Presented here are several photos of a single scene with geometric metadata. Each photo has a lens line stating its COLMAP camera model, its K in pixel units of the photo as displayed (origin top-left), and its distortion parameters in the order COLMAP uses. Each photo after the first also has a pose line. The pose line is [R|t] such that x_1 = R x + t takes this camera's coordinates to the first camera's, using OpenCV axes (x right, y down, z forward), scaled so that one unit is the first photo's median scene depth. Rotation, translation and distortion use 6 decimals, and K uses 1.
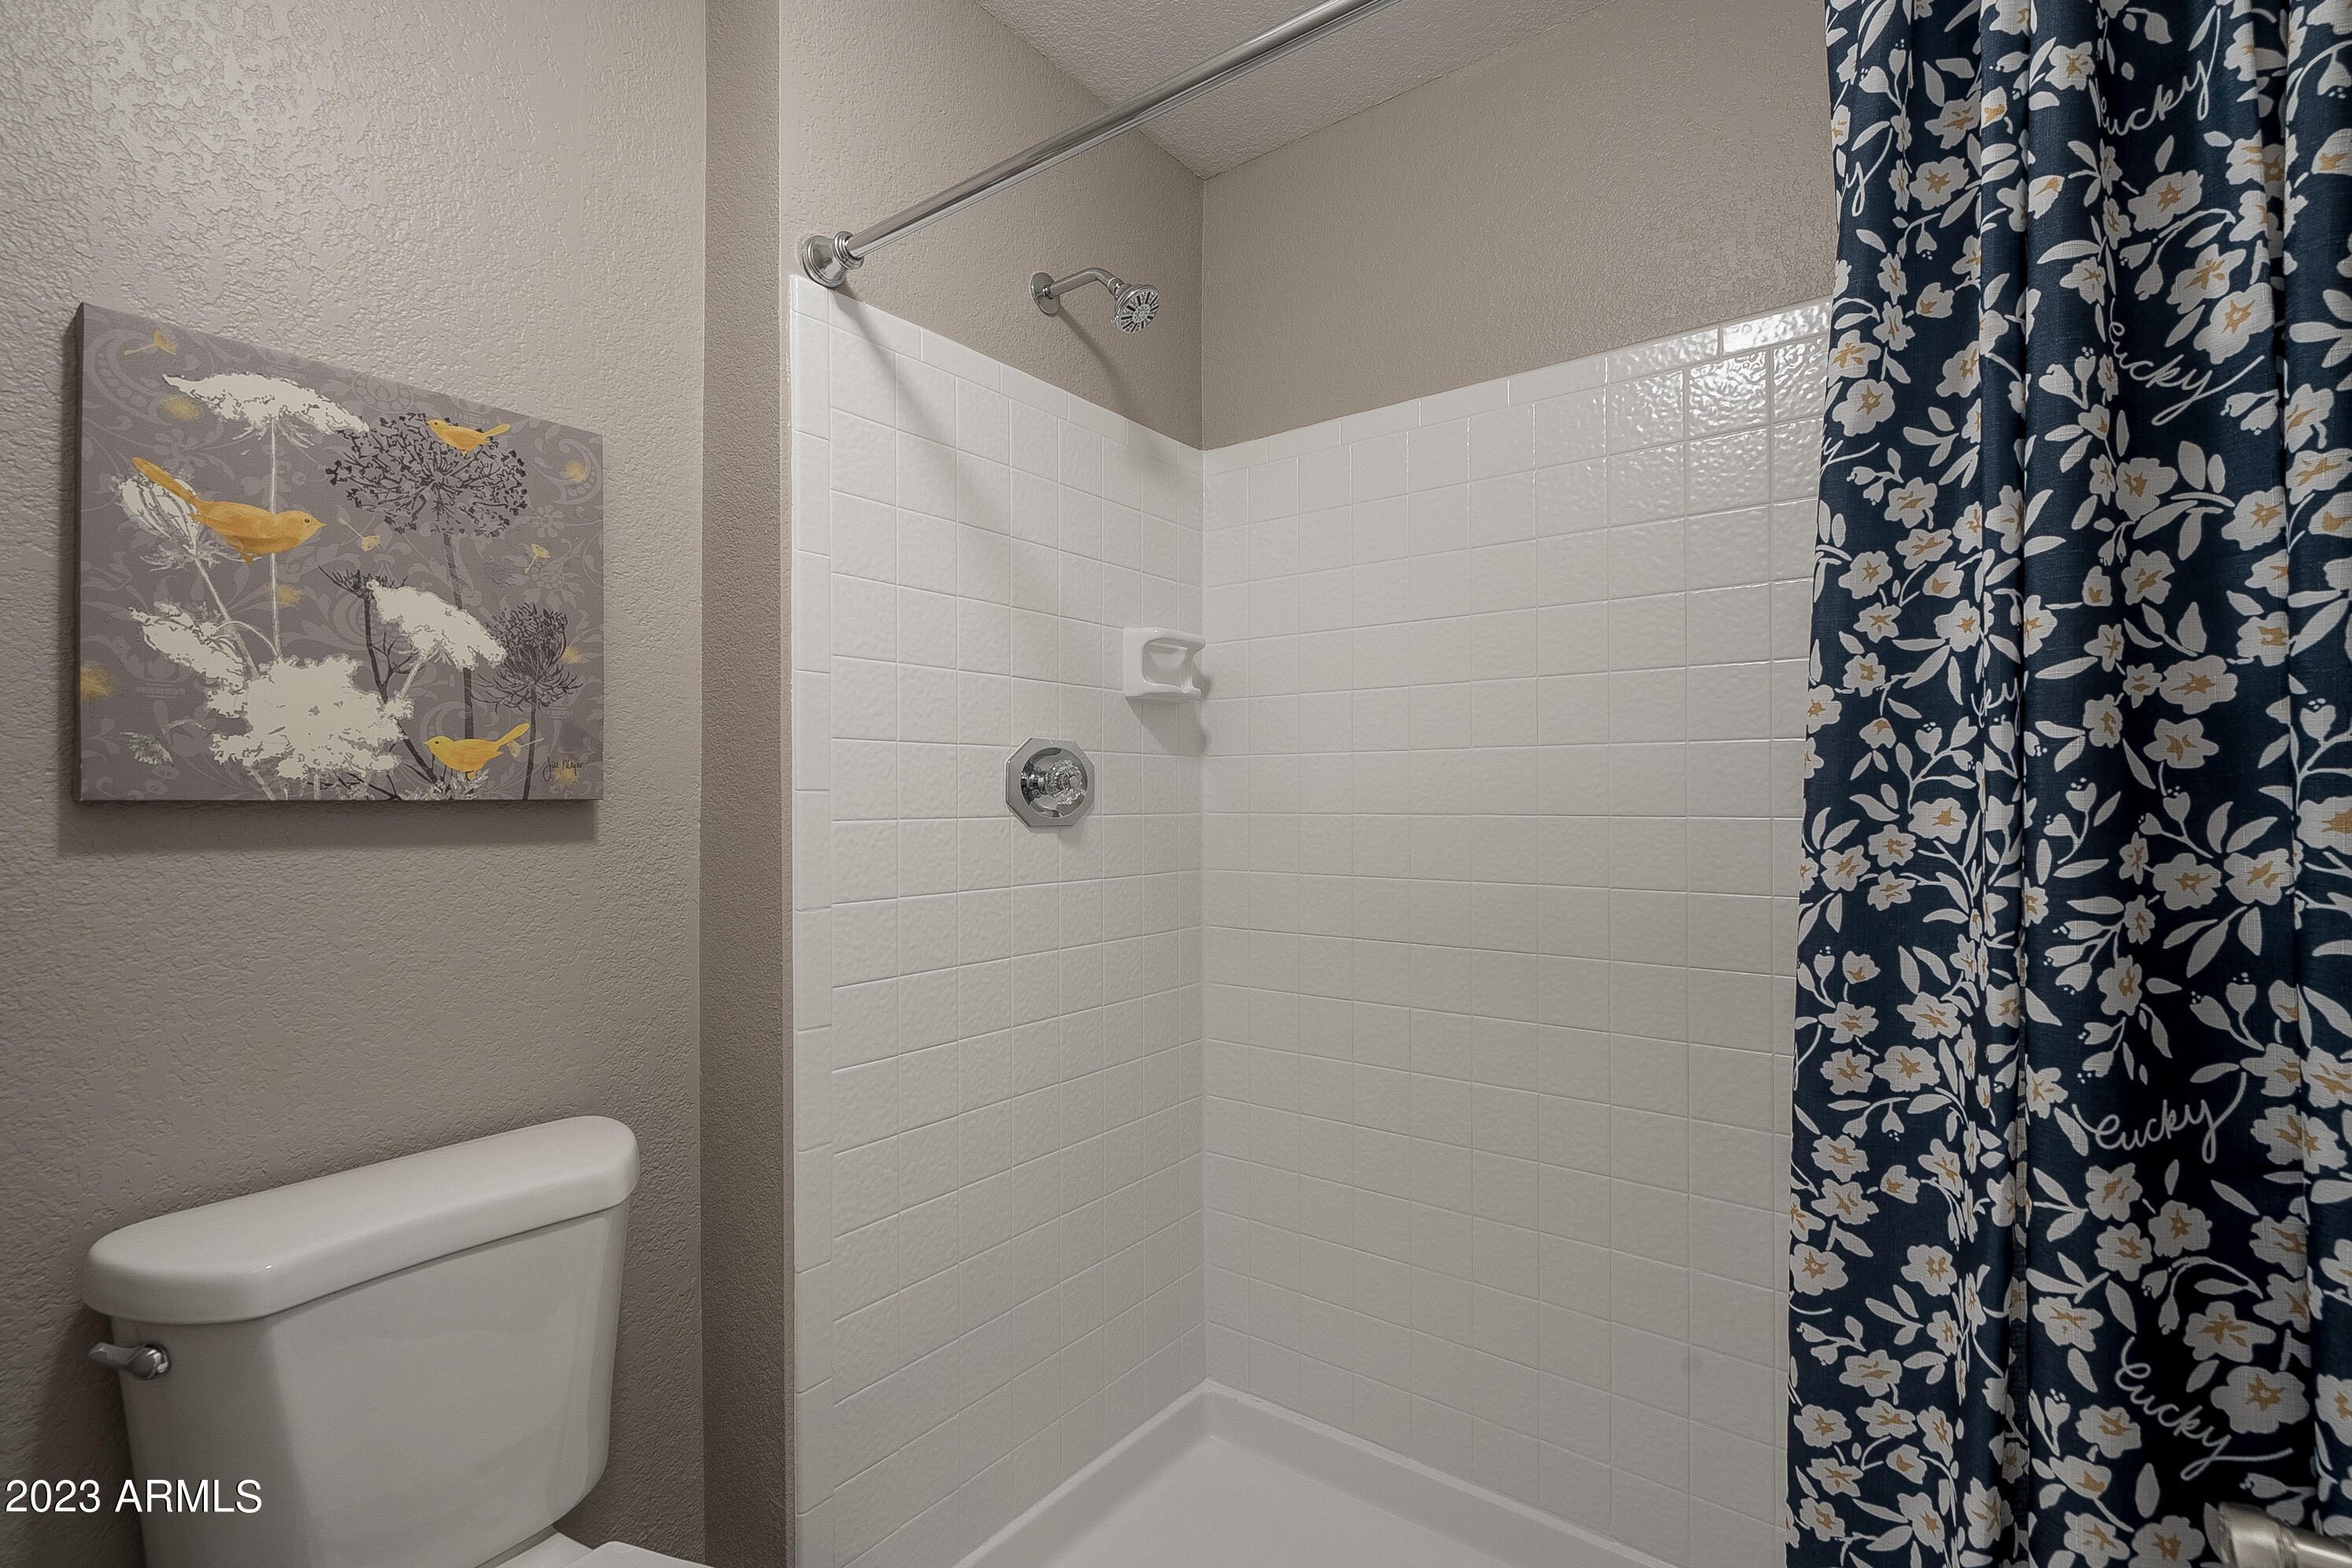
lens RADIAL K [[1068.6, 0, 1178.0], [0, 1068.6, 794.5], [0, 0, 1]] dist [-0.006999, 0.003001]
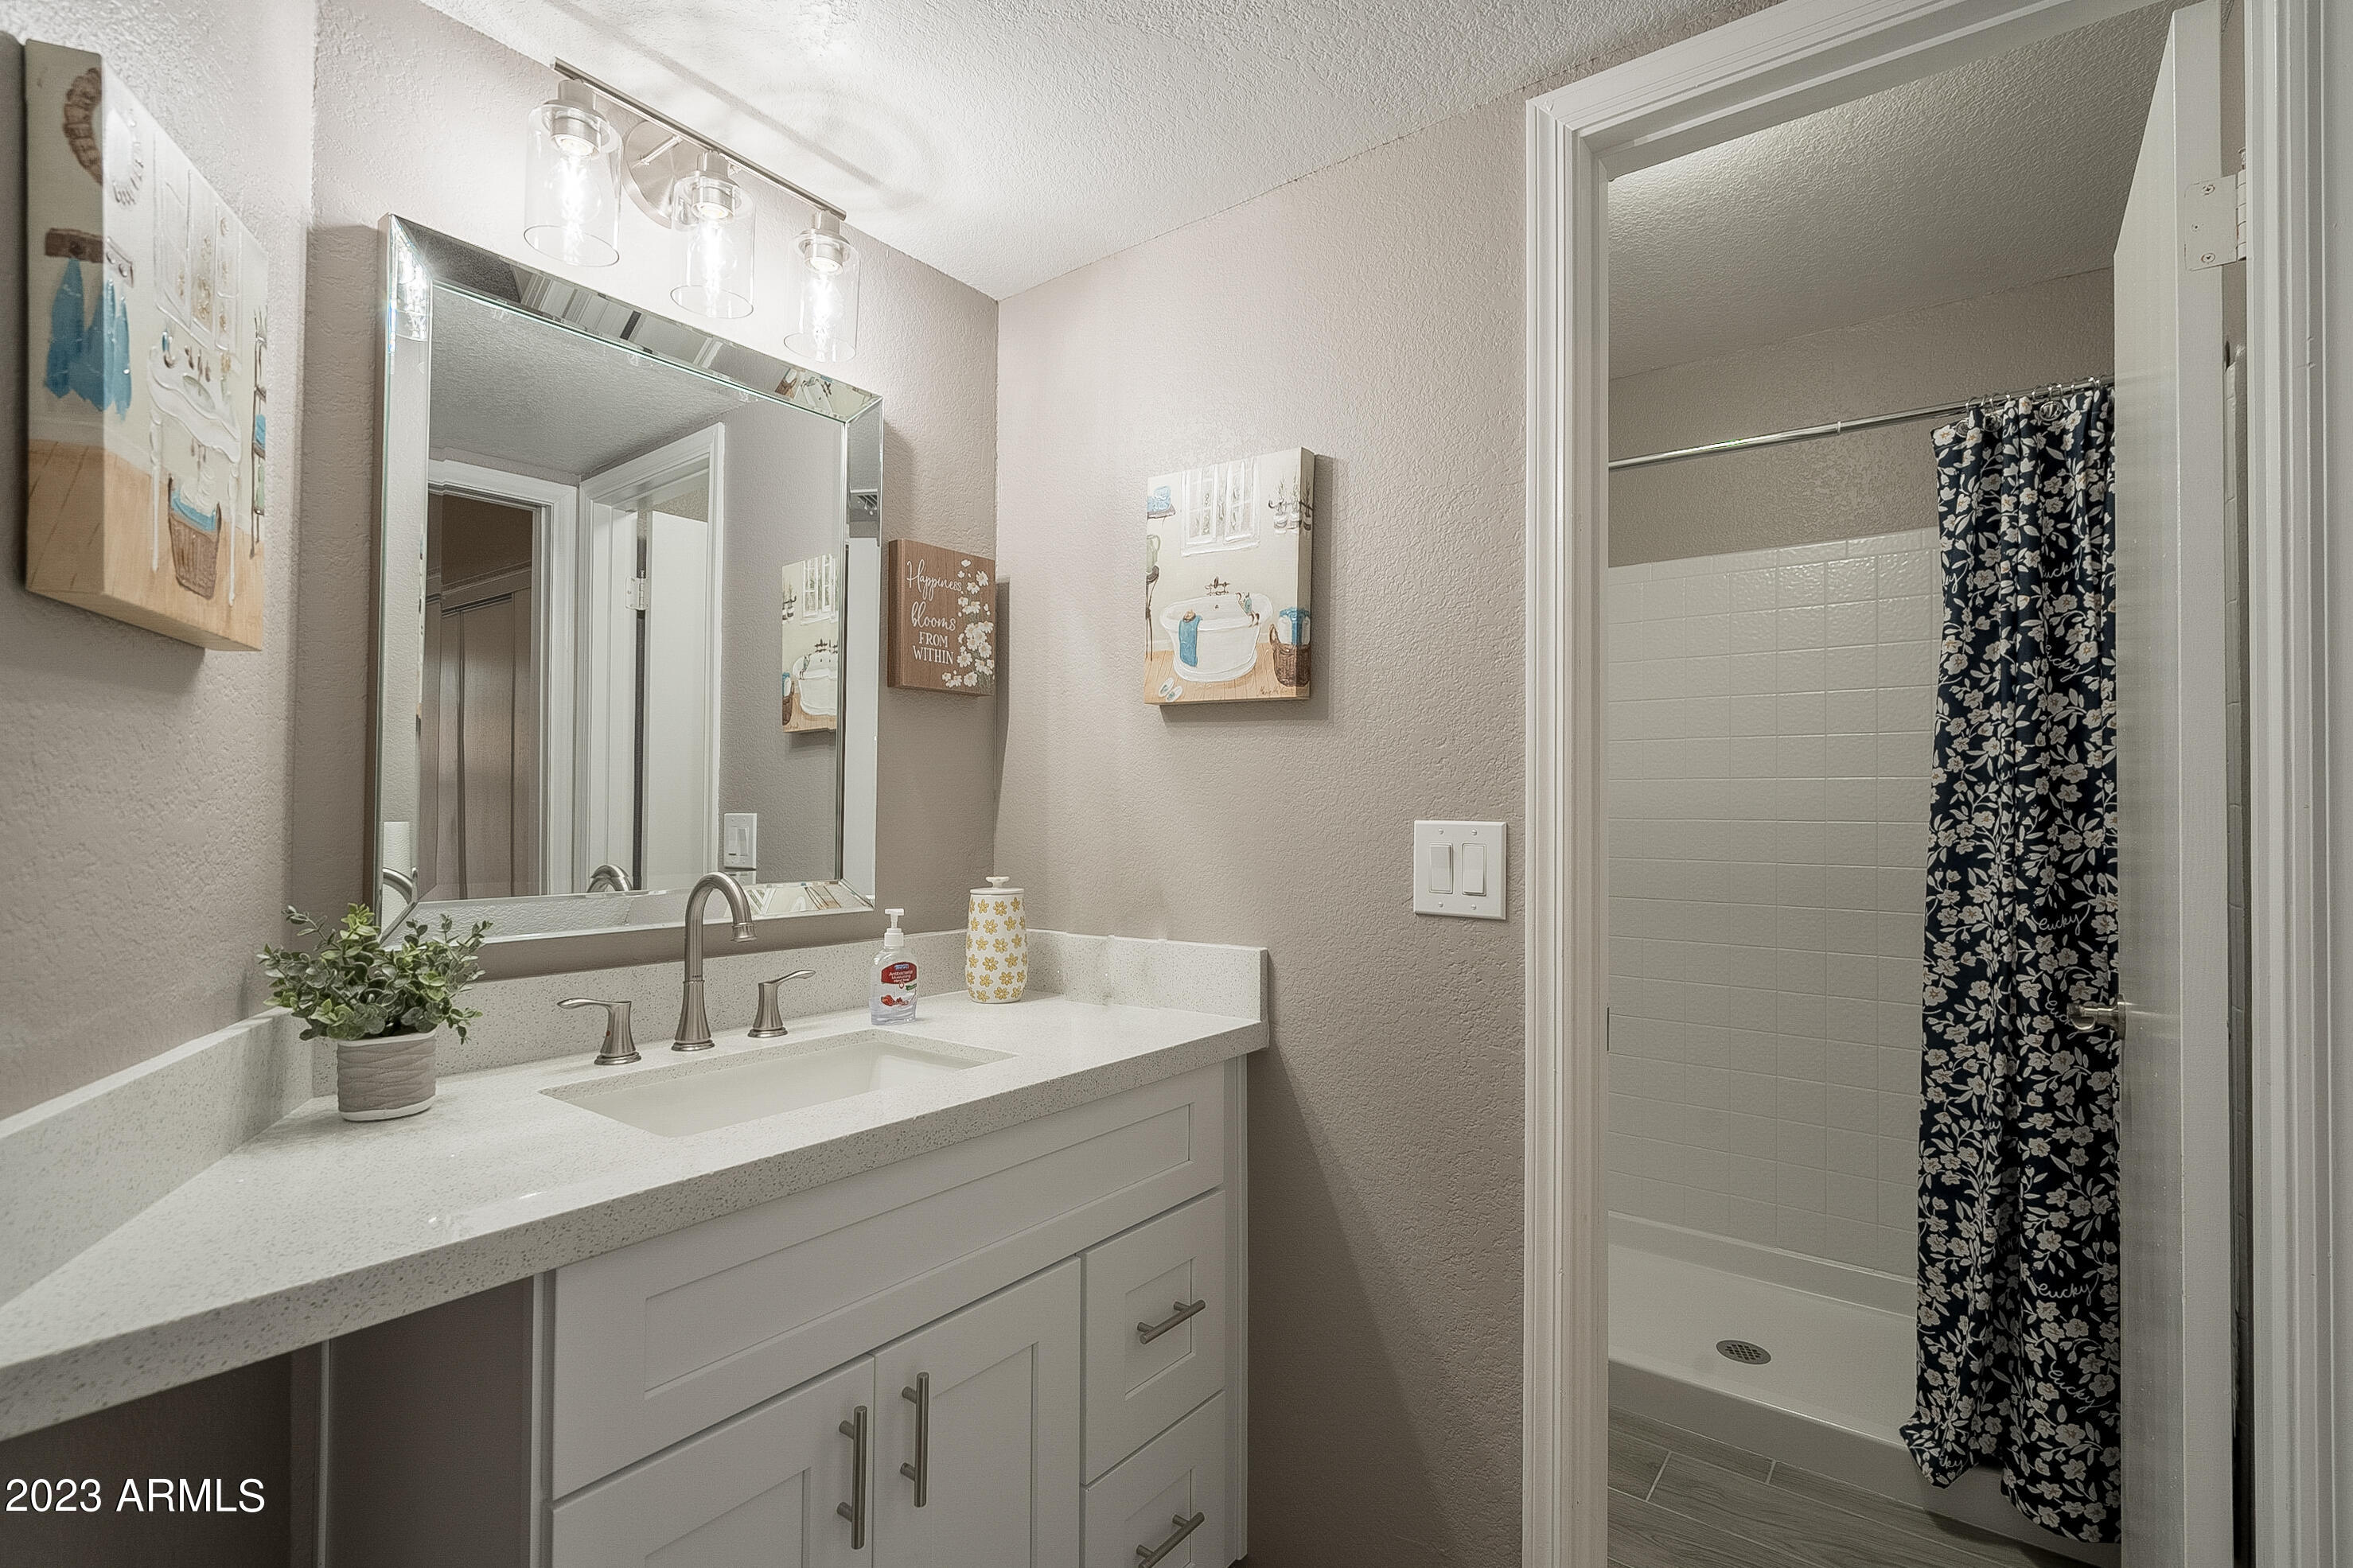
lens RADIAL K [[1068.9, 0, 1179.6], [0, 1068.9, 793.7], [0, 0, 1]] dist [-0.006999, 0.003001]
pose [[0.999960, 0.008410, -0.002945, -1.413404], [-0.008434, 0.999931, -0.008149, -0.002084], [0.002876, 0.008173, 0.999962, -1.831210]]
